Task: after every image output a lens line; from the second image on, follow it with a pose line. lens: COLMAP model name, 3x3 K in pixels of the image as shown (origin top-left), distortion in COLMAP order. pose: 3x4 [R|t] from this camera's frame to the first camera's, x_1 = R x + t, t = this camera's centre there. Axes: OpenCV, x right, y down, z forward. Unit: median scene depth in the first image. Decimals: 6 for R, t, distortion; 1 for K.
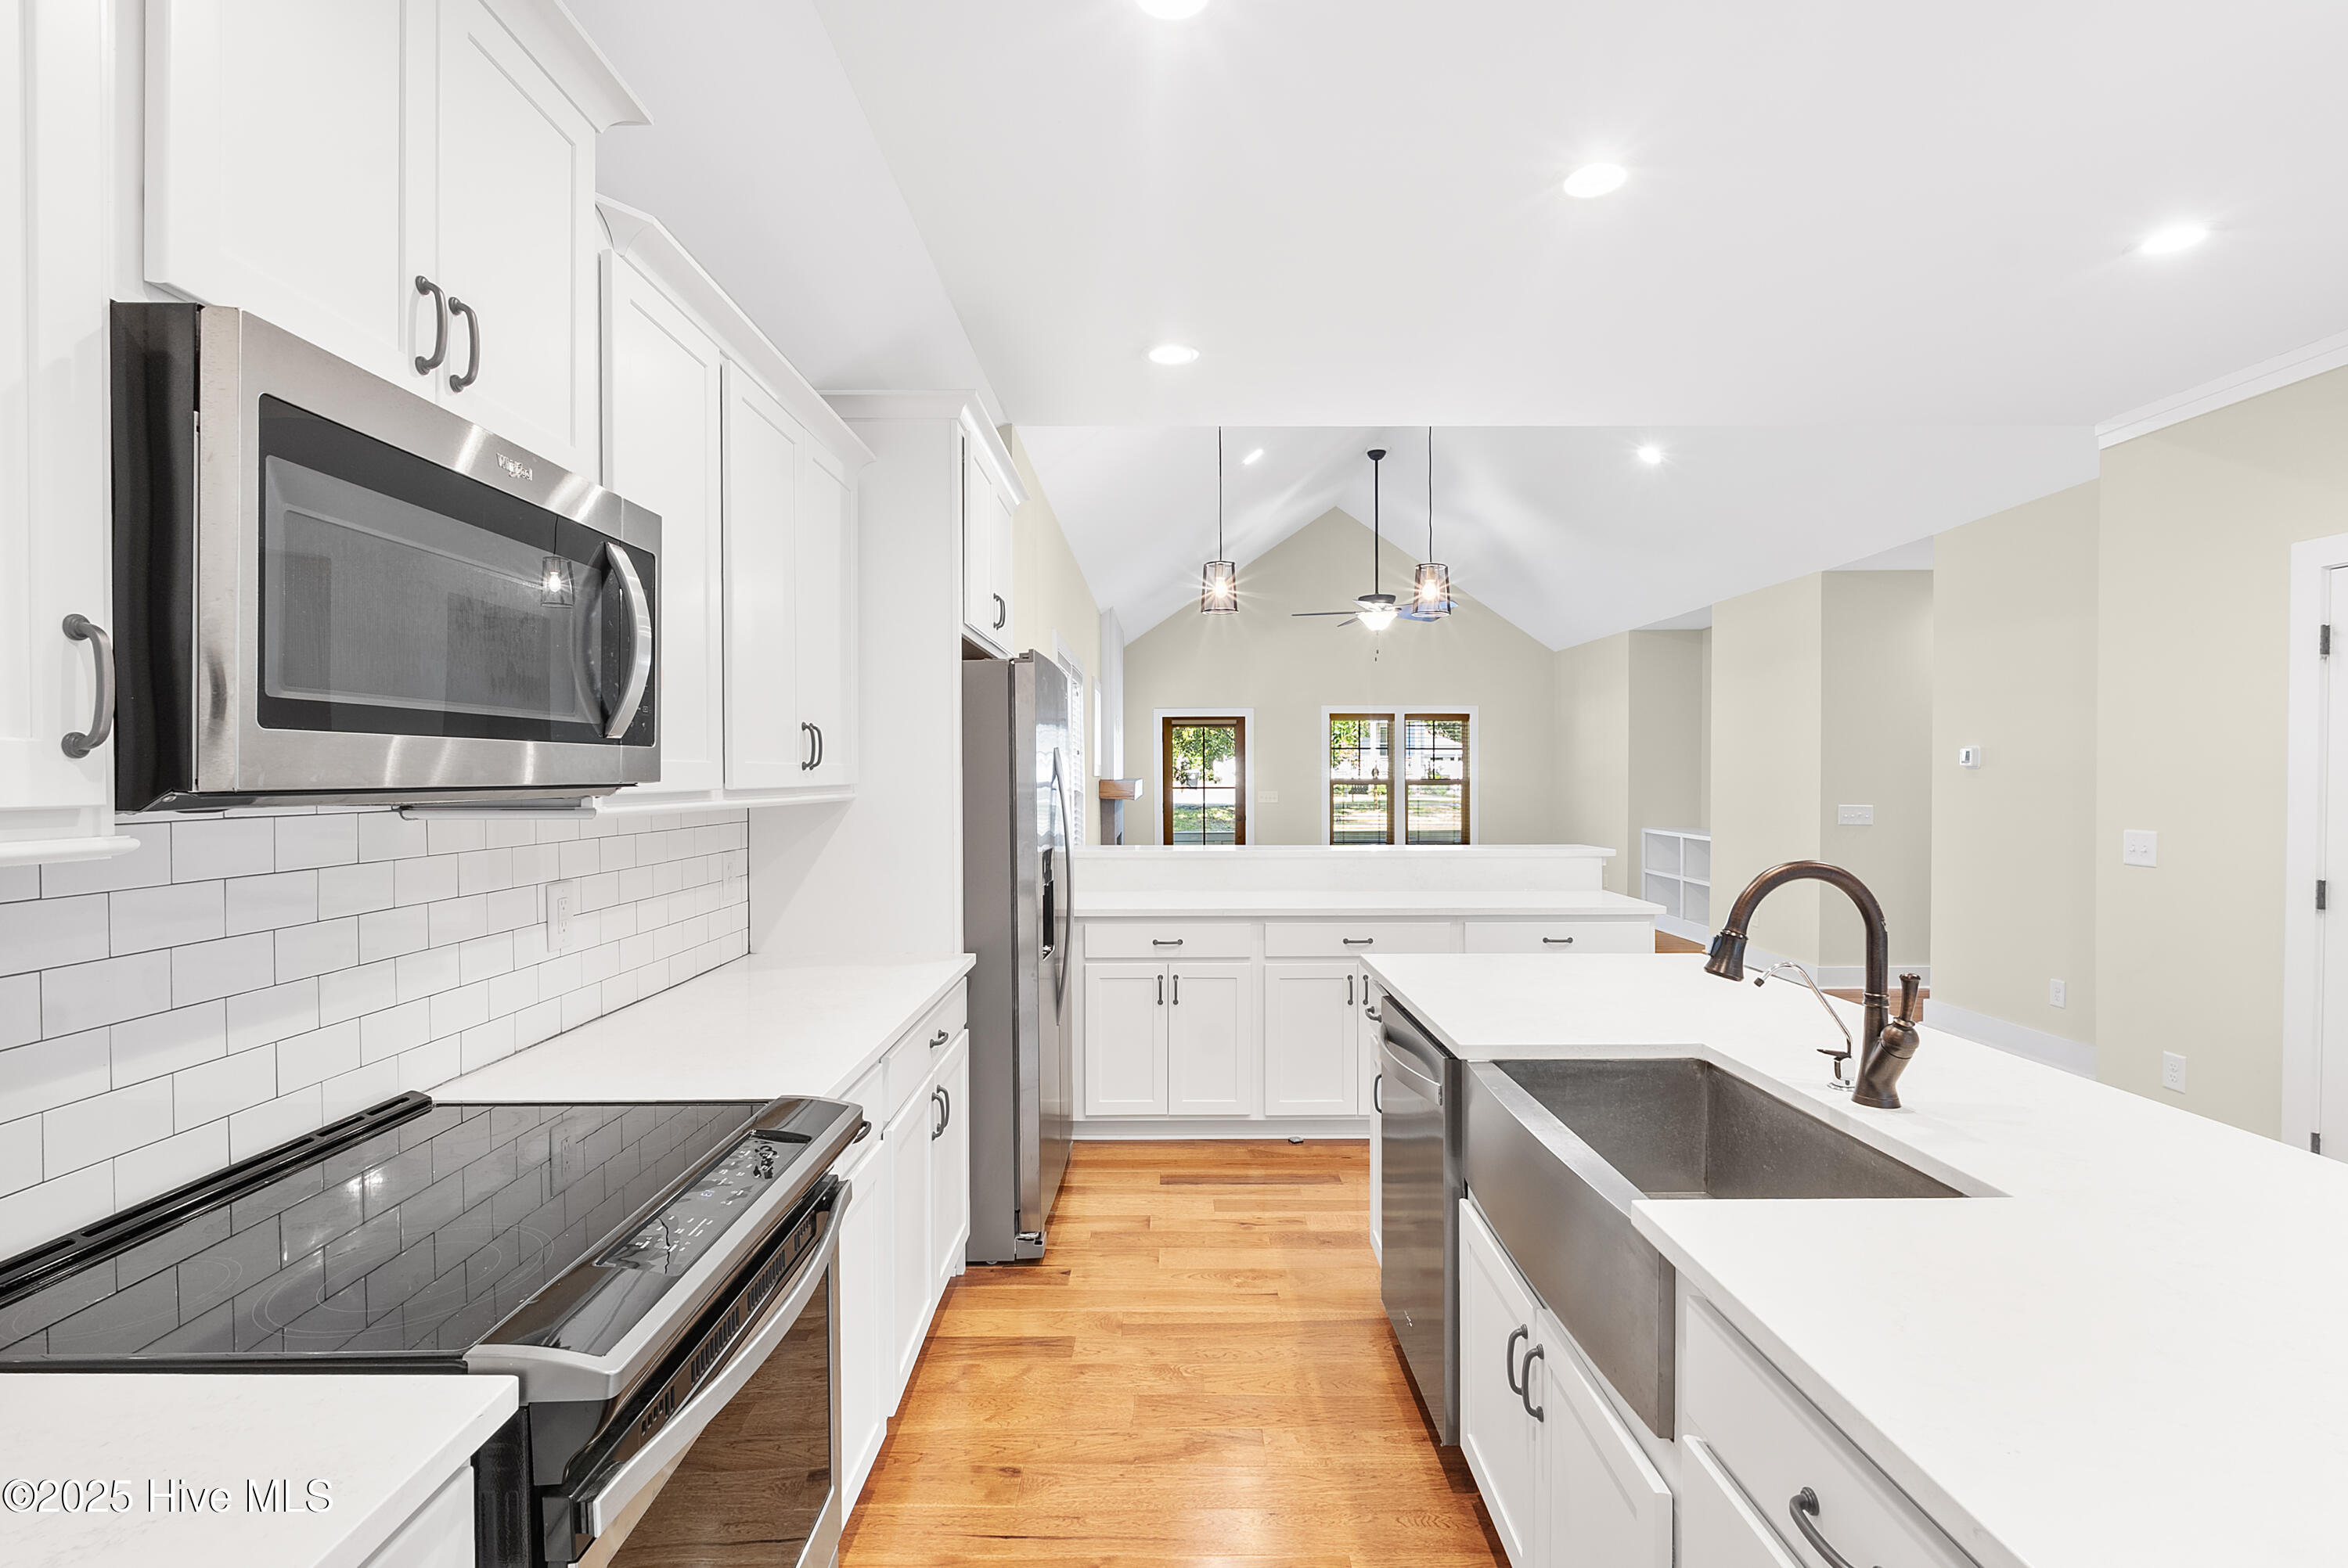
lens RADIAL K [[1082.2, 0, 1158.3], [0, 1082.2, 784.2], [0, 0, 1]] dist [0.001780, 0.000337]
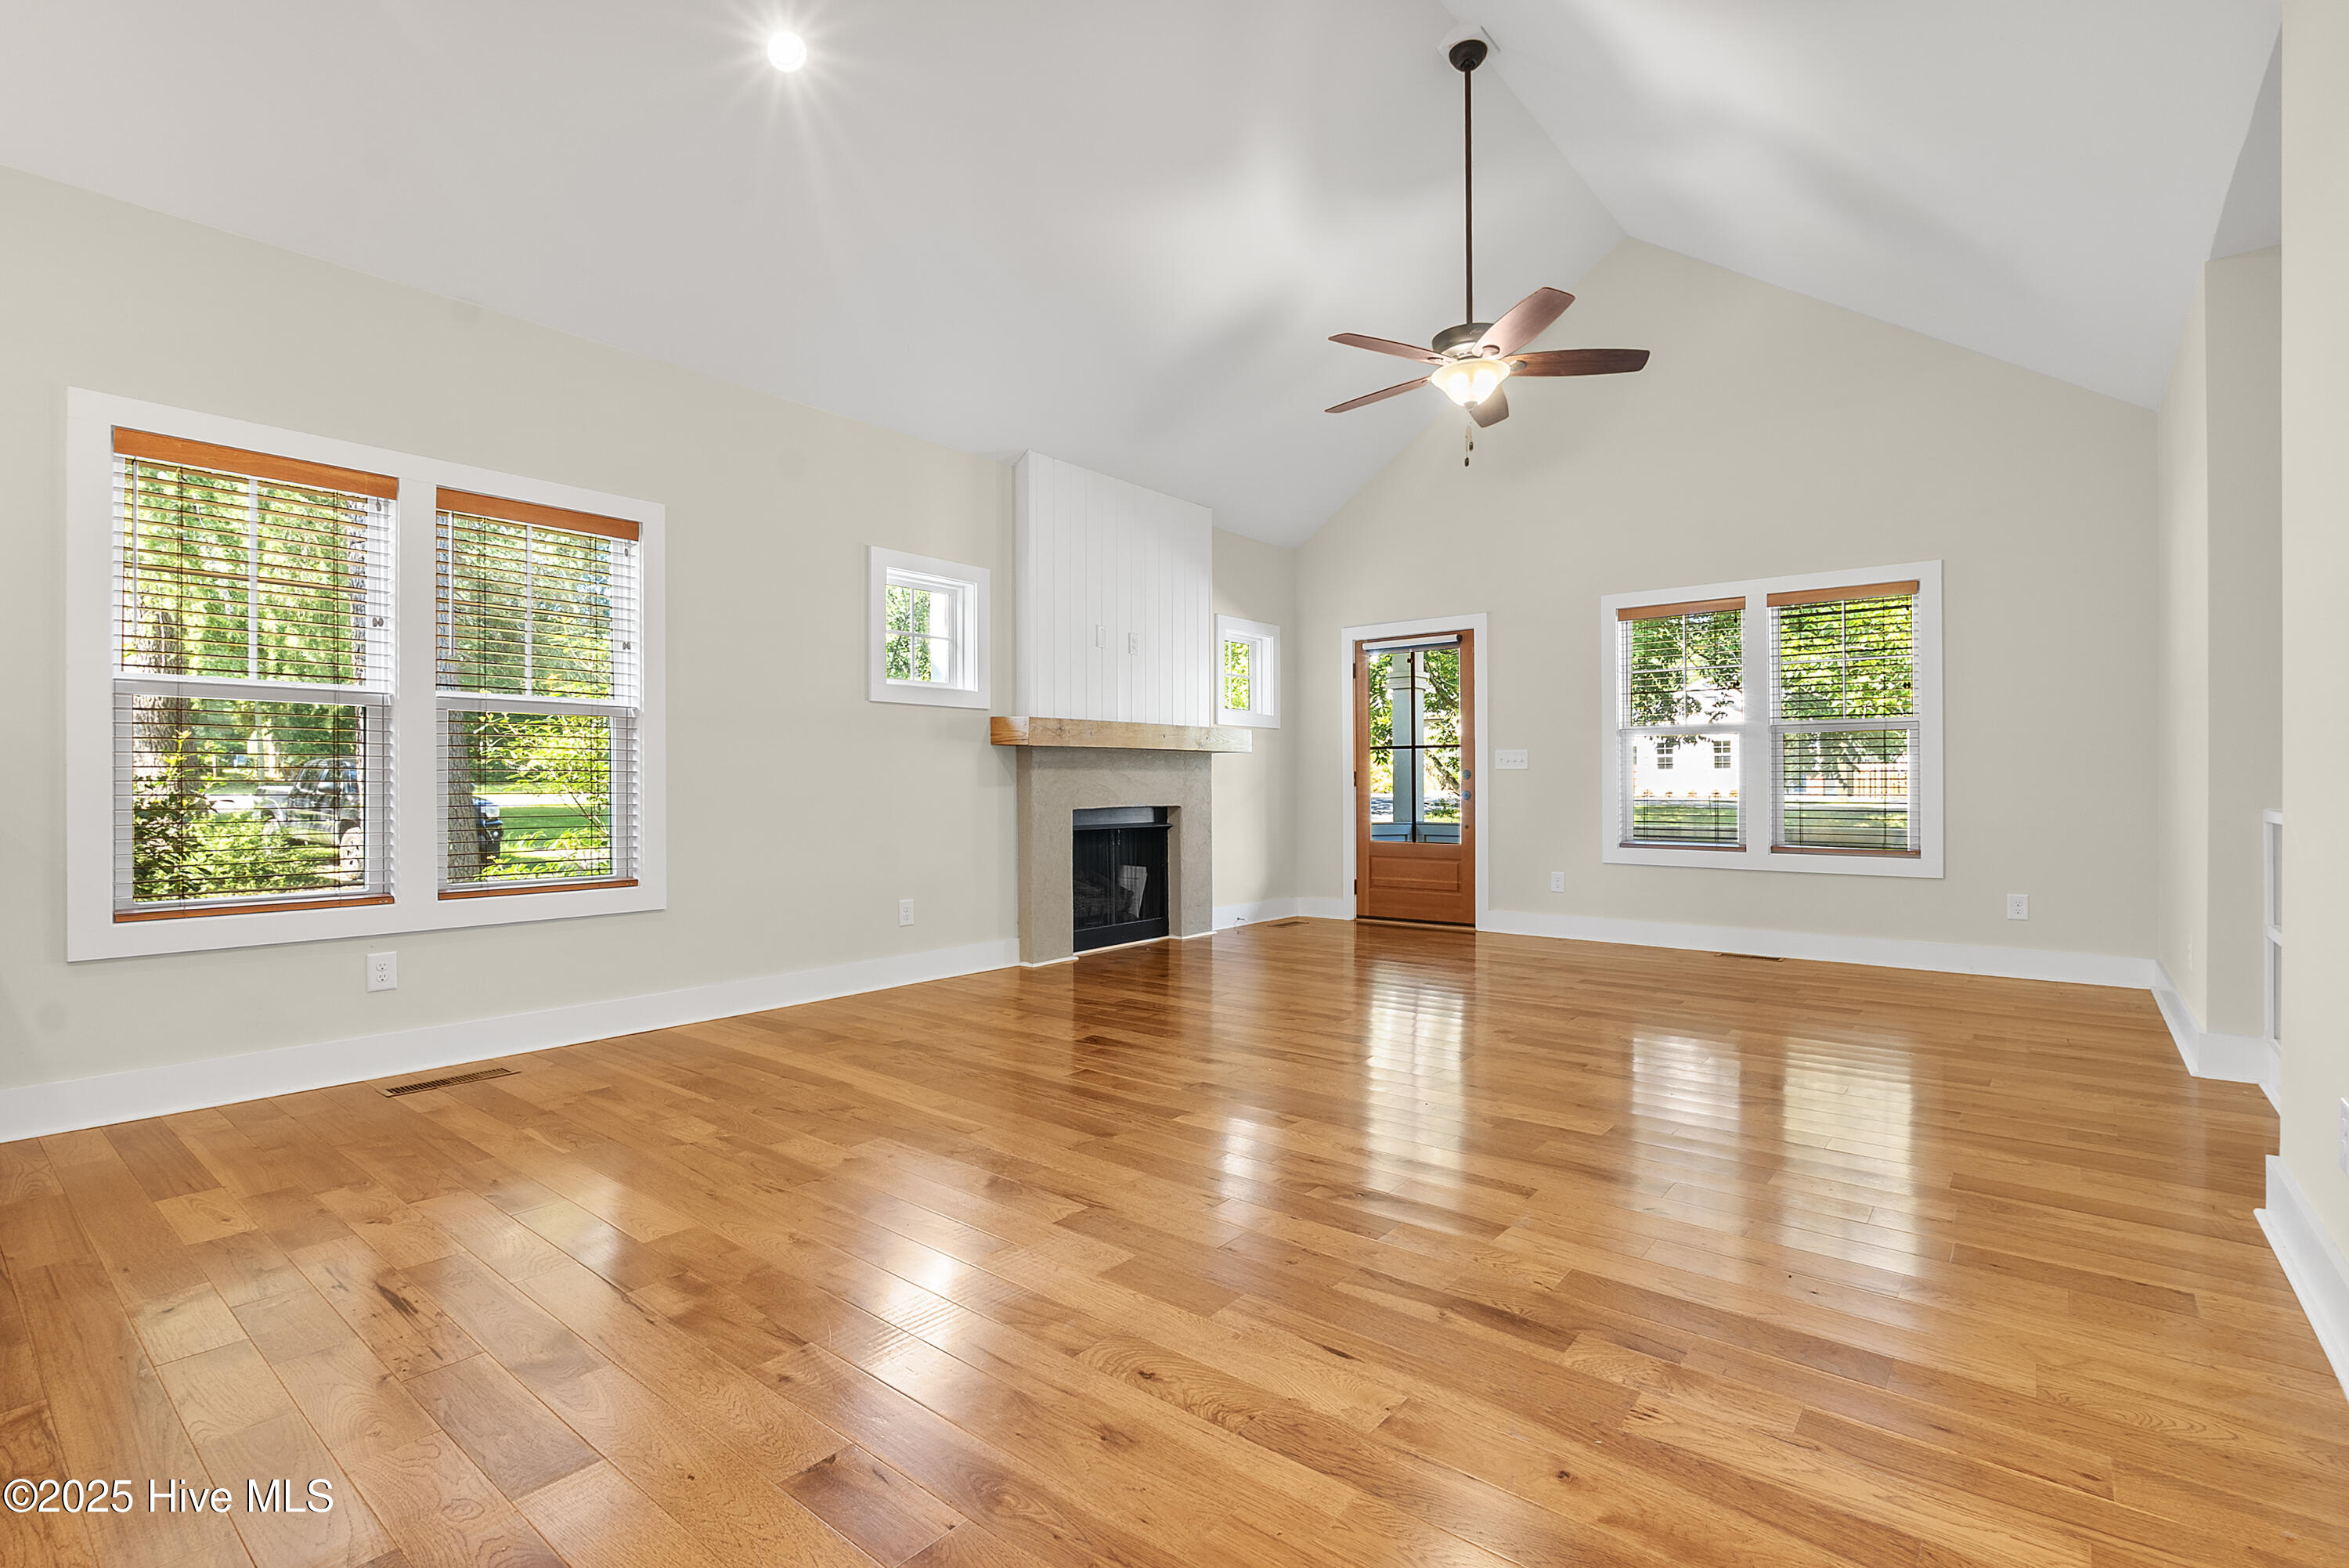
lens RADIAL K [[1082.7, 0, 1158.8], [0, 1082.7, 784.2], [0, 0, 1]] dist [0.001780, 0.000337]
pose [[0.777985, -0.001187, -0.628282, 1.311056], [-0.003258, 0.999977, -0.005922, 0.116069], [0.628275, 0.006654, 0.777963, 1.696309]]
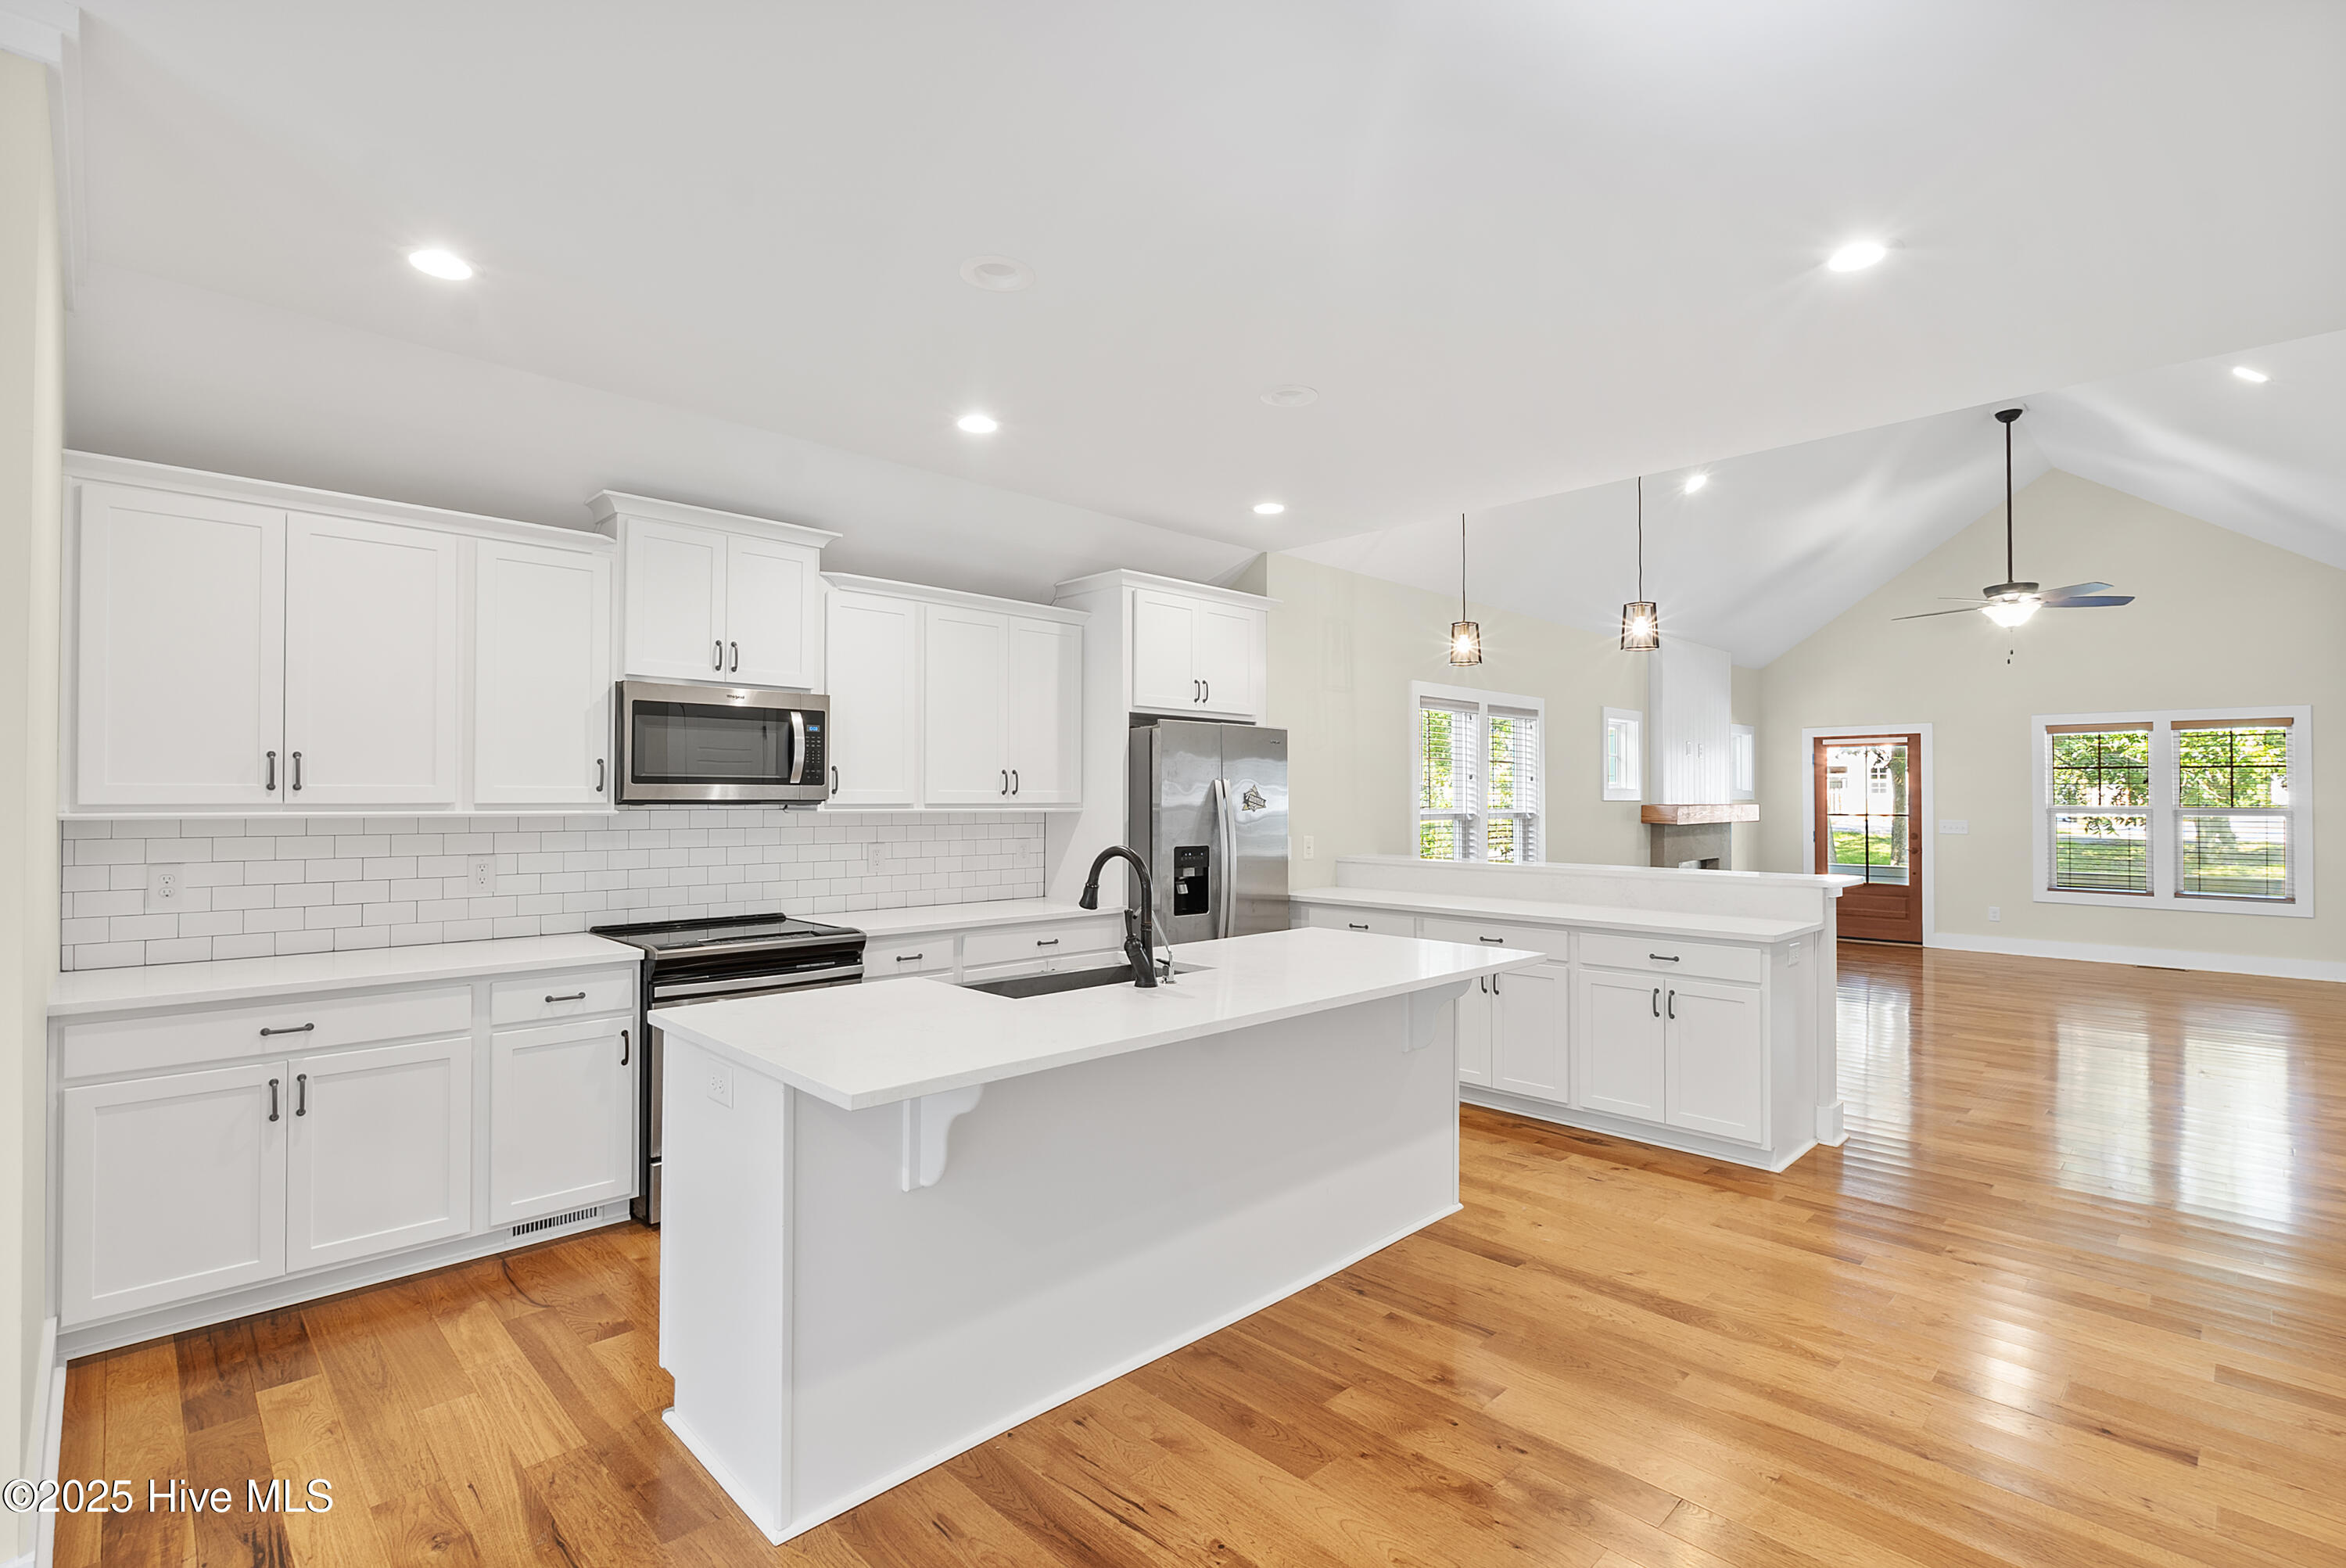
lens RADIAL K [[1081.4, 0, 1157.3], [0, 1081.4, 784.2], [0, 0, 1]] dist [0.001780, 0.000337]
pose [[0.702166, -0.003493, -0.712004, 1.081837], [-0.011666, 0.999797, -0.016410, -0.002919], [0.711917, 0.019828, 0.701983, -0.135677]]
